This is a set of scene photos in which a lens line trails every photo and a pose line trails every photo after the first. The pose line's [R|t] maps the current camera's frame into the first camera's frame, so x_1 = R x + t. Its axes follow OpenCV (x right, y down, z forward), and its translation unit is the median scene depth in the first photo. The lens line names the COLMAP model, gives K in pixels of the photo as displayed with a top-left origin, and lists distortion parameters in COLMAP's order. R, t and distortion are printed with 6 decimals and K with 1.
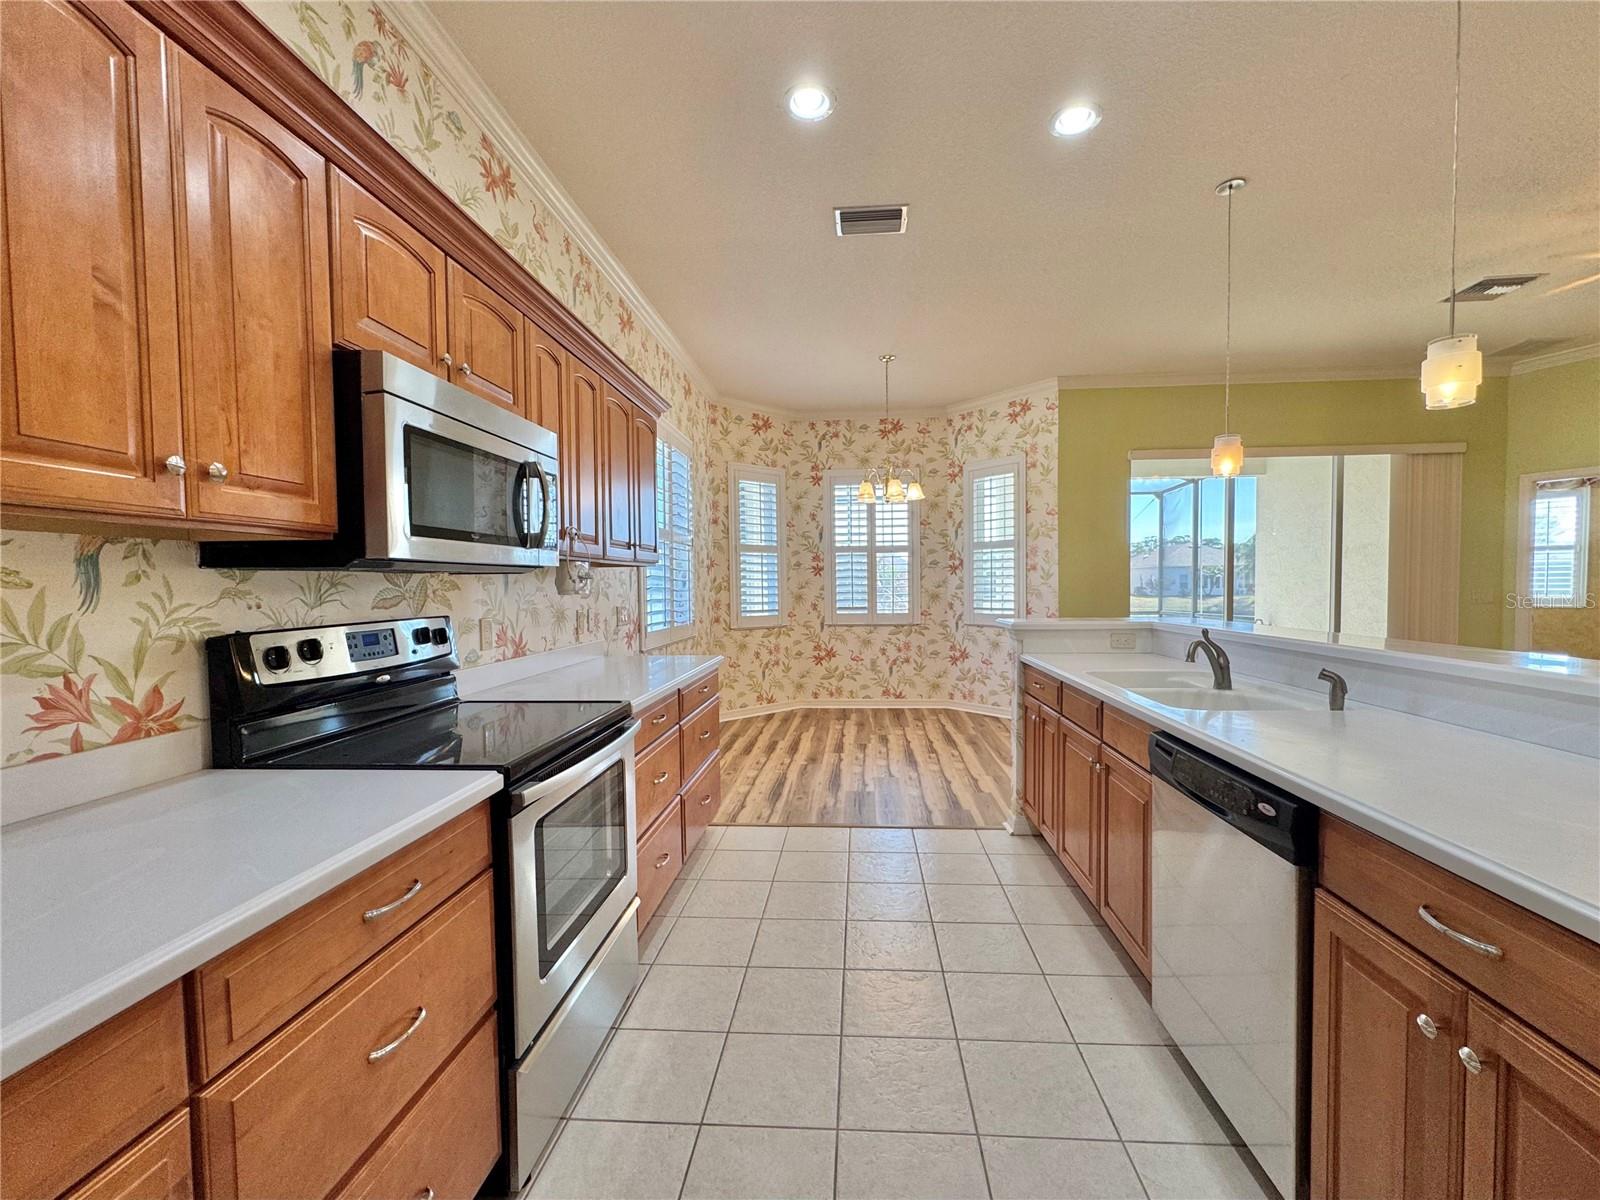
lens RADIAL K [[653.9, 0, 817.3], [0, 653.9, 611.6], [0, 0, 1]] dist [-0.003804, -0.001050]
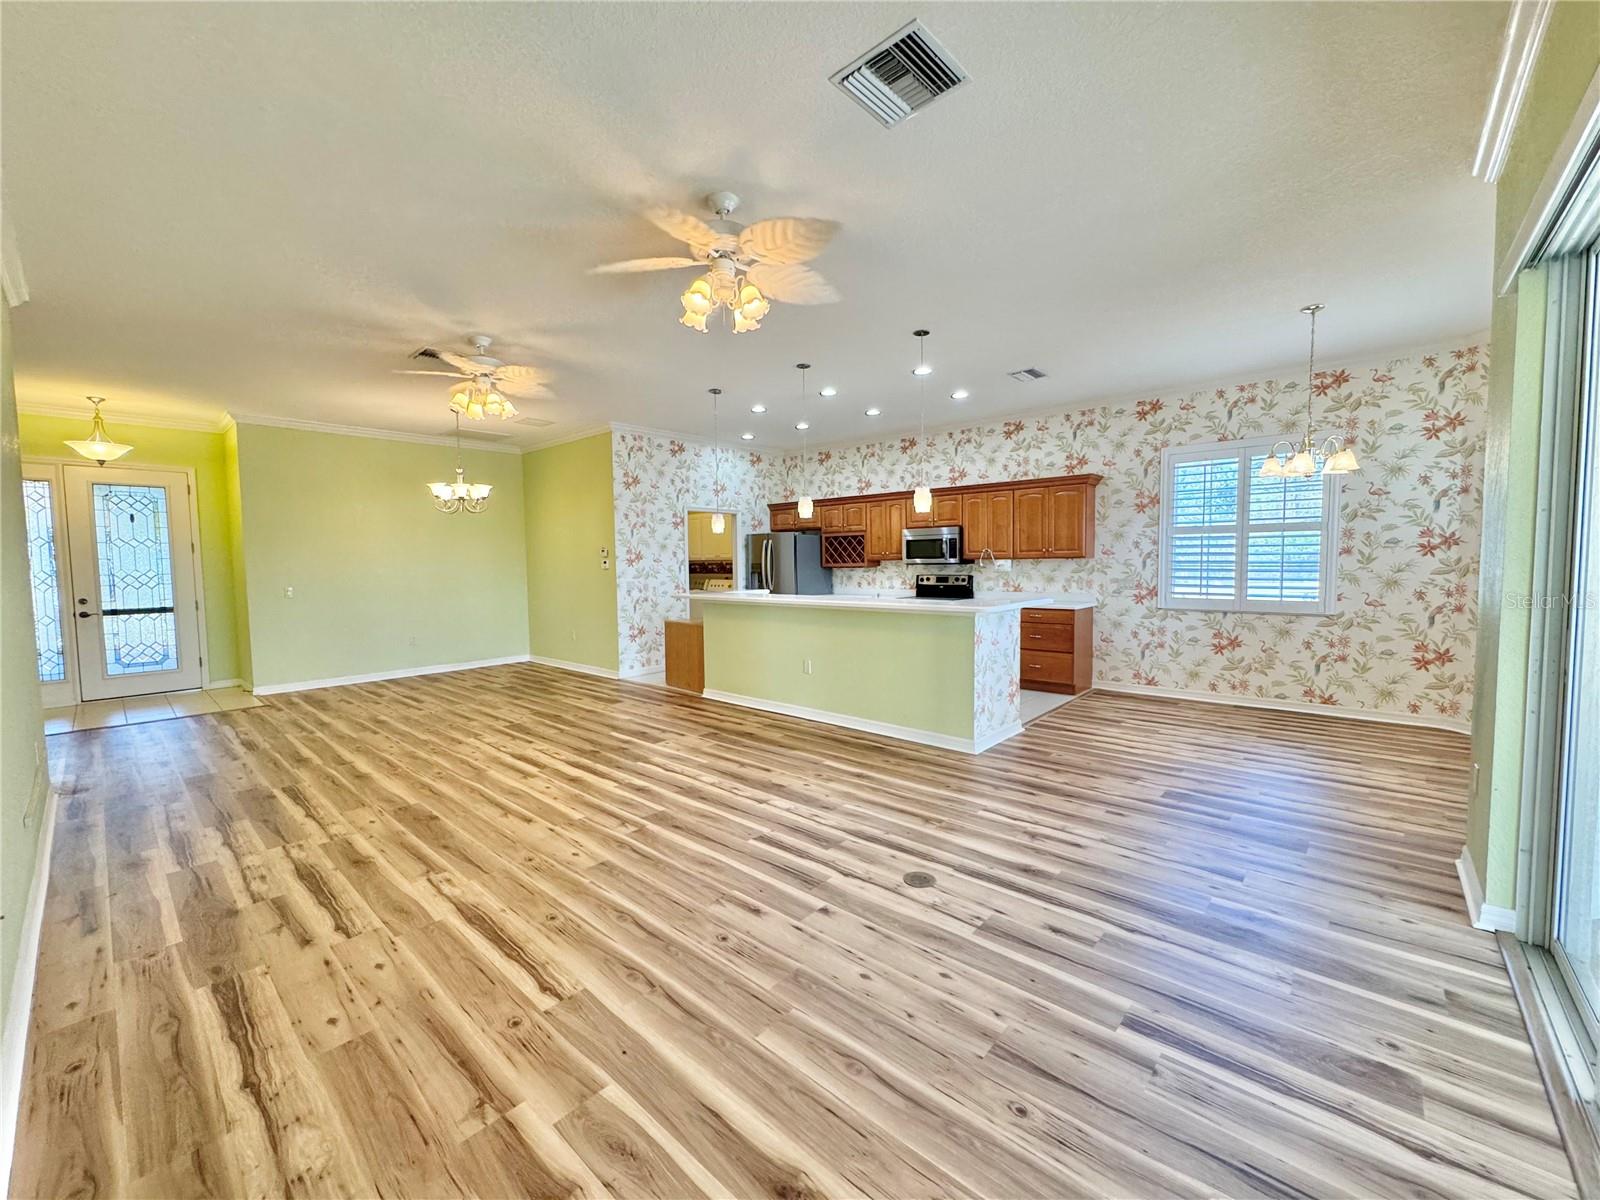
lens RADIAL K [[638.1, 0, 802.3], [0, 638.1, 600.8], [0, 0, 1]] dist [-0.003821, 0.000769]
pose [[-0.615655, 0.066657, -0.785192, 0.977613], [-0.007810, 0.995851, 0.090664, -0.064411], [0.787977, 0.061950, -0.612580, 0.816721]]
